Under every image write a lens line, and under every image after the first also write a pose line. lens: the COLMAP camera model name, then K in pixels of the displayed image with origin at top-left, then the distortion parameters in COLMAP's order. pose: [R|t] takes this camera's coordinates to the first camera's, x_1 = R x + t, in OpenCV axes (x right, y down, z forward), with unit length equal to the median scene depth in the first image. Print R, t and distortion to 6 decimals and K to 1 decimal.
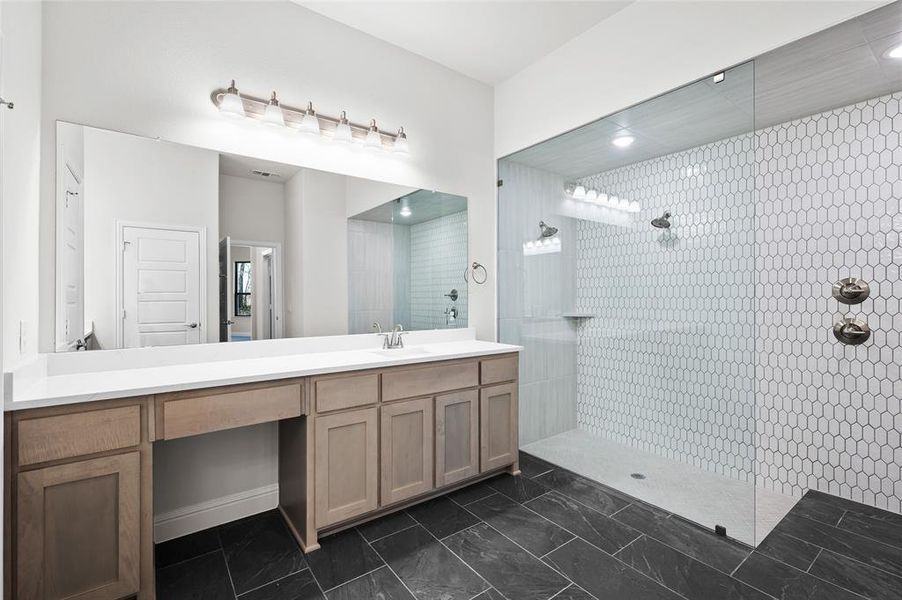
lens RADIAL K [[404.9, 0, 453.3], [0, 404.9, 294.9], [0, 0, 1]] dist [-0.001187, -0.000356]
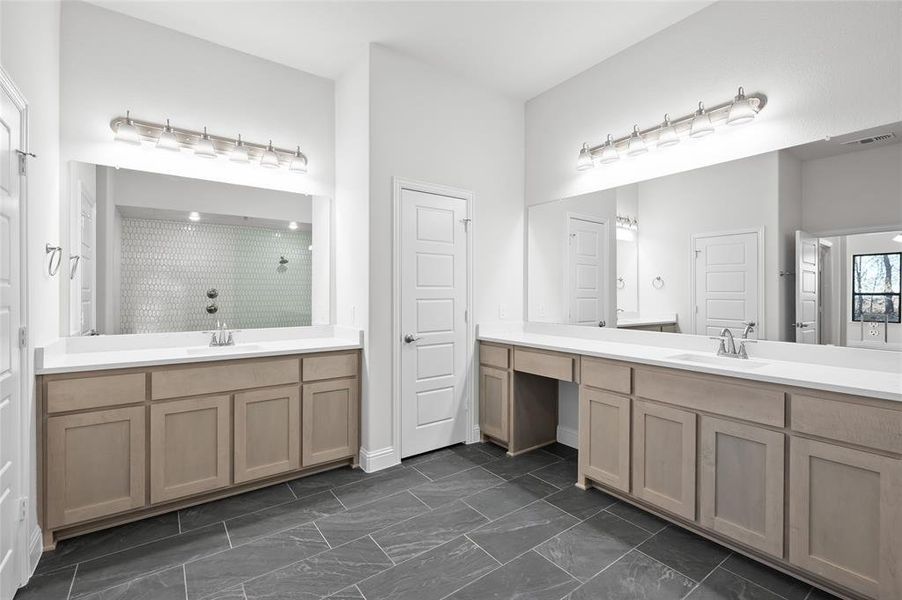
lens RADIAL K [[404.9, 0, 453.3], [0, 404.9, 294.9], [0, 0, 1]] dist [-0.001187, -0.000356]
pose [[-0.009830, 0.003999, -0.999944, 0.854411], [-0.003958, 0.999984, 0.004038, 0.001902], [0.999944, 0.003998, -0.009814, 0.530014]]
